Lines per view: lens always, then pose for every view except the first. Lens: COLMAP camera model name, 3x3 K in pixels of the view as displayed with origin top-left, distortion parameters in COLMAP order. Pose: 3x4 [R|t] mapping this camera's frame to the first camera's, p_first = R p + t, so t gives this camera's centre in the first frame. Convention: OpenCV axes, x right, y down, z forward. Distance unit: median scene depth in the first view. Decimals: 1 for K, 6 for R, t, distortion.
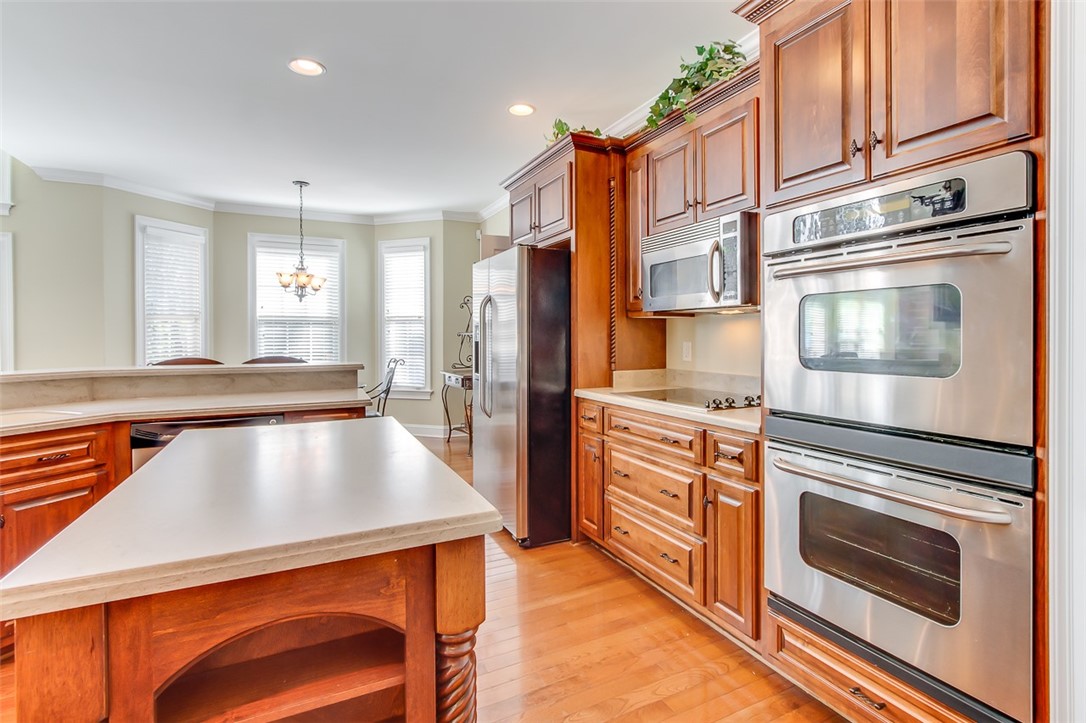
lens RADIAL K [[521.0, 0, 559.4], [0, 521.0, 339.0], [0, 0, 1]] dist [-0.001553, -0.000538]
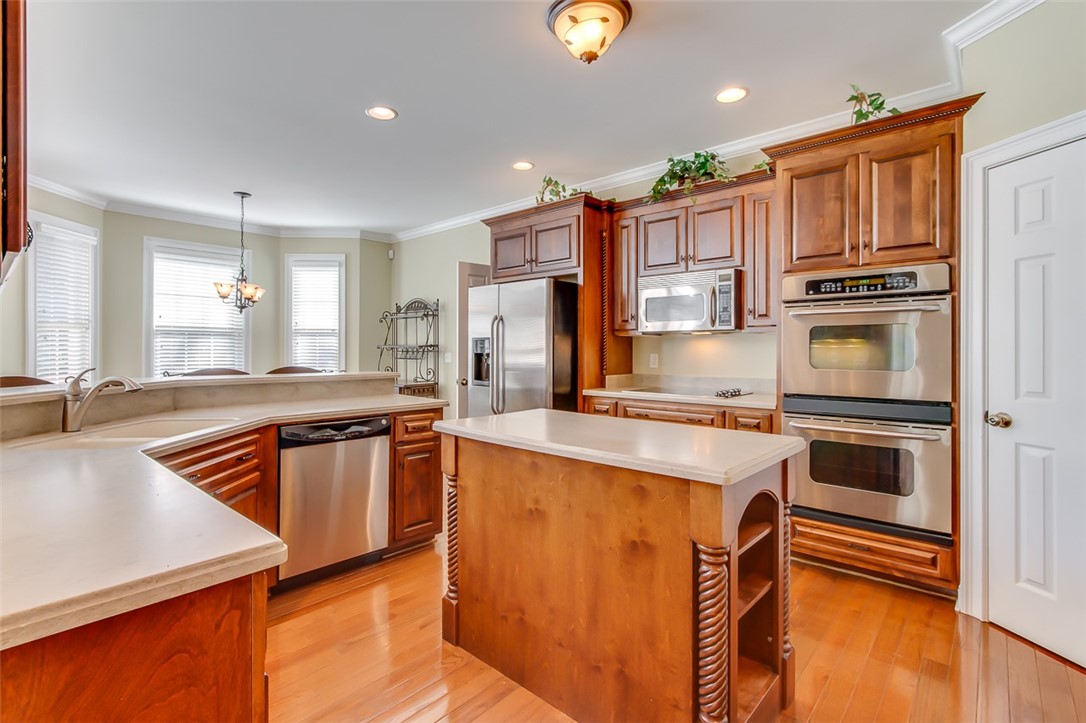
lens RADIAL K [[495.8, 0, 526.7], [0, 495.8, 347.7], [0, 0, 1]] dist [0.002579, 0.000703]
pose [[0.943070, 0.006325, 0.332533, -0.524113], [-0.003016, 0.999941, -0.010466, 0.004194], [-0.332579, 0.008867, 0.943034, -0.128410]]
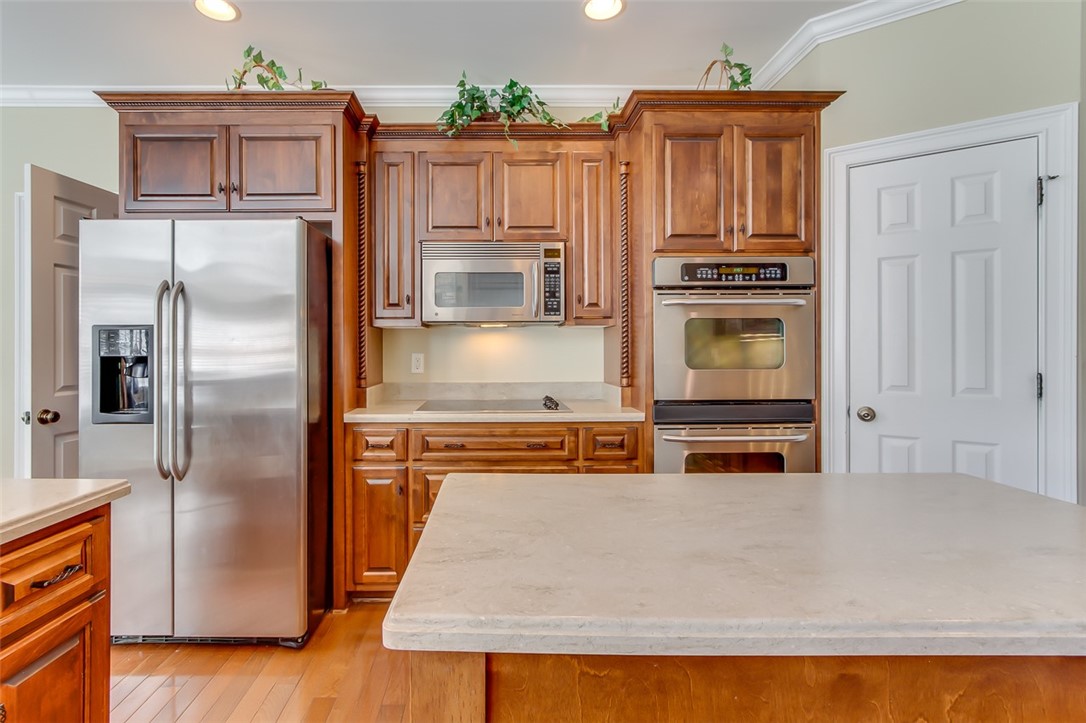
lens RADIAL K [[521.0, 0, 497.3], [0, 521.0, 345.2], [0, 0, 1]] dist [-0.001553, -0.000538]
pose [[0.463961, 0.003020, 0.885850, -0.572475], [0.008082, 0.999938, -0.007642, -0.001174], [-0.885819, 0.010705, 0.463908, 0.427924]]
